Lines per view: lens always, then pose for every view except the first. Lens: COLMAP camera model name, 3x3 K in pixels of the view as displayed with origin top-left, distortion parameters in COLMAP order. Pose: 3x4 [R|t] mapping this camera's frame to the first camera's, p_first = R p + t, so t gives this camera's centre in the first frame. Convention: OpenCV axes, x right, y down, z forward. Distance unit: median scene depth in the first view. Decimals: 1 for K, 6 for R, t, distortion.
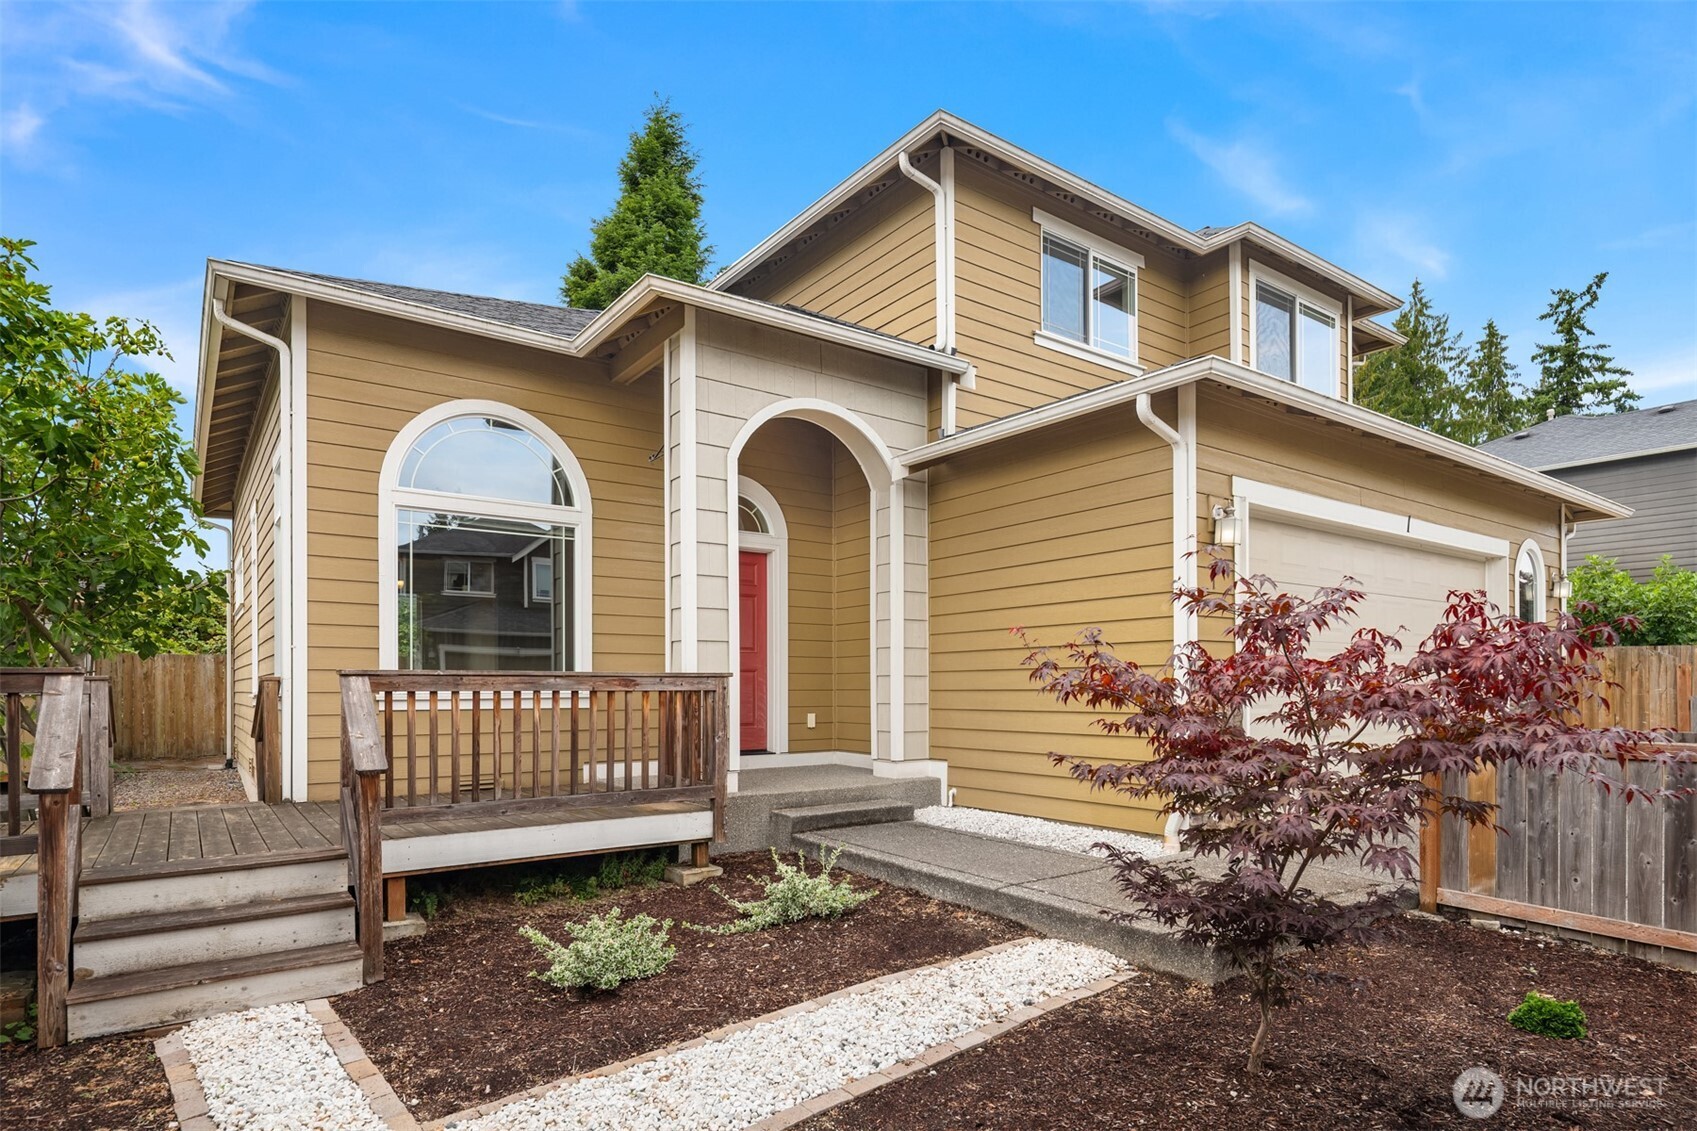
lens RADIAL K [[912.5, 0, 845.9], [0, 912.5, 679.3], [0, 0, 1]] dist [-0.003492, -0.000610]
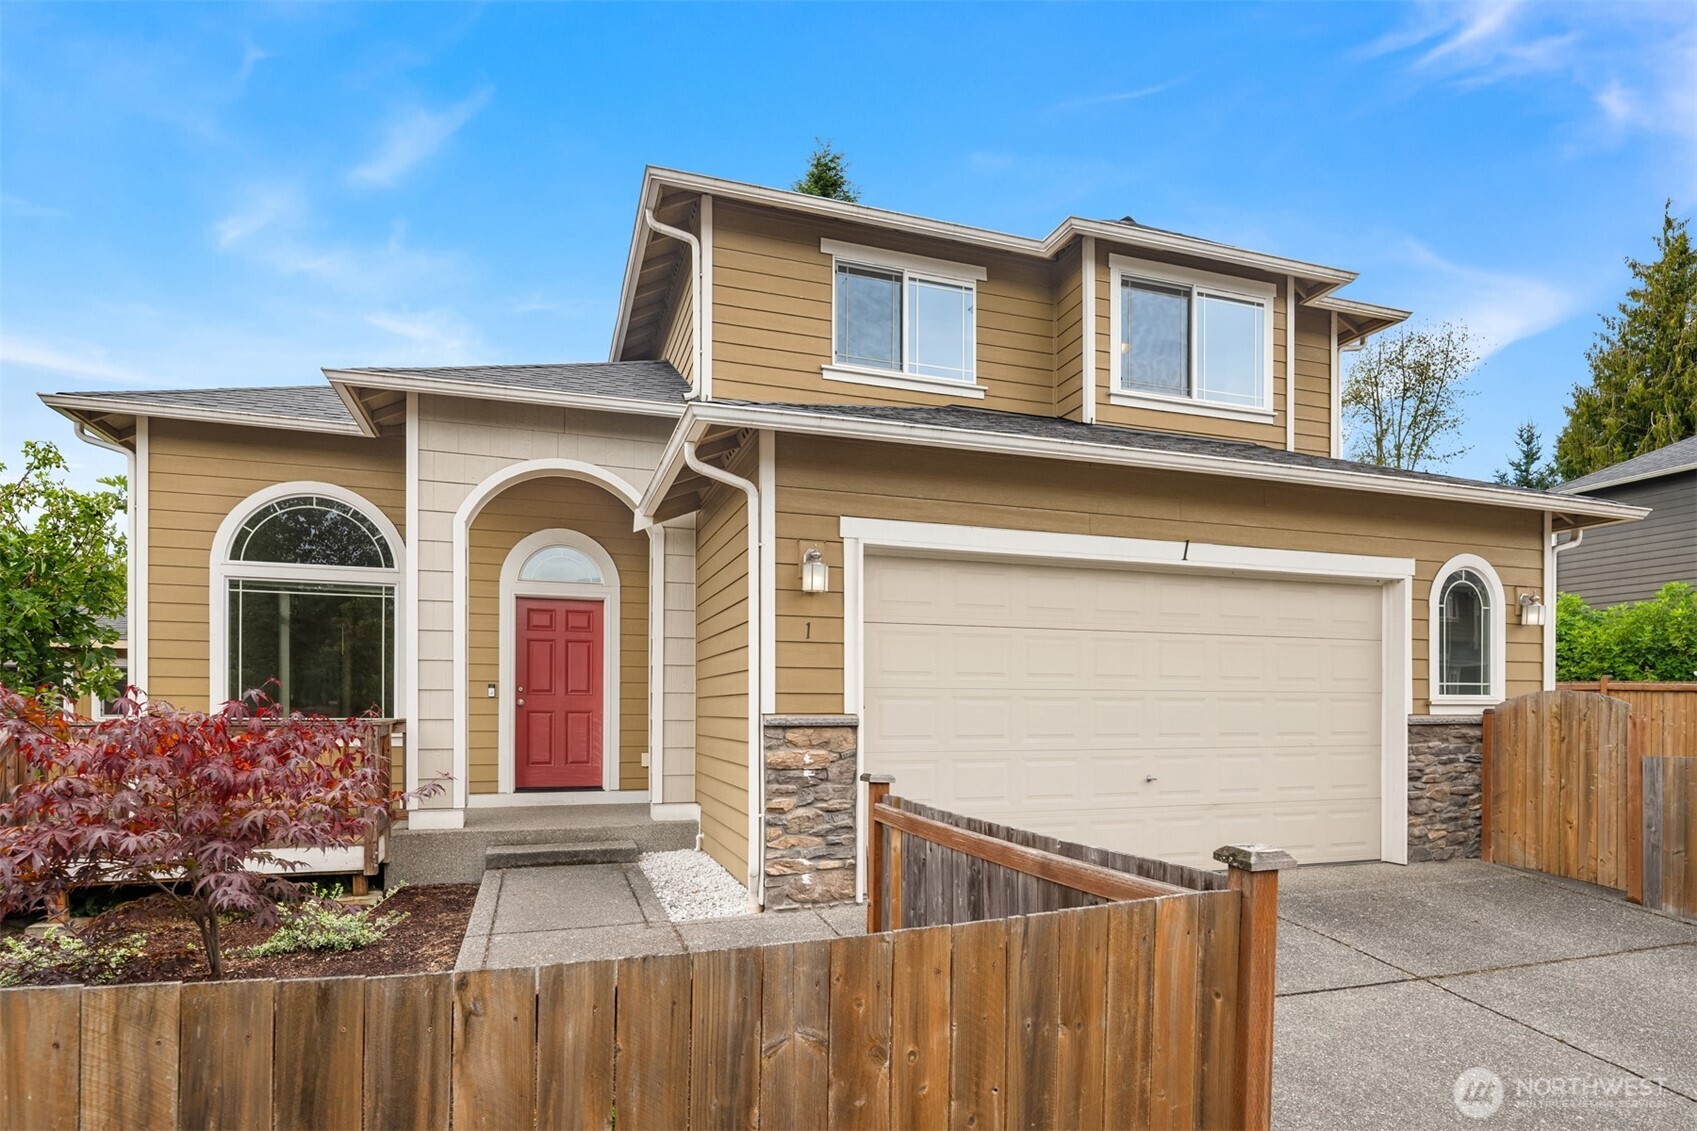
lens RADIAL K [[911.9, 0, 853.1], [0, 911.9, 705.6], [0, 0, 1]] dist [-0.002895, -0.001173]
pose [[0.956013, 0.005786, -0.293268, 0.495179], [-0.004122, 0.999972, 0.006291, -0.024235], [0.293296, -0.004805, 0.956010, 0.074510]]
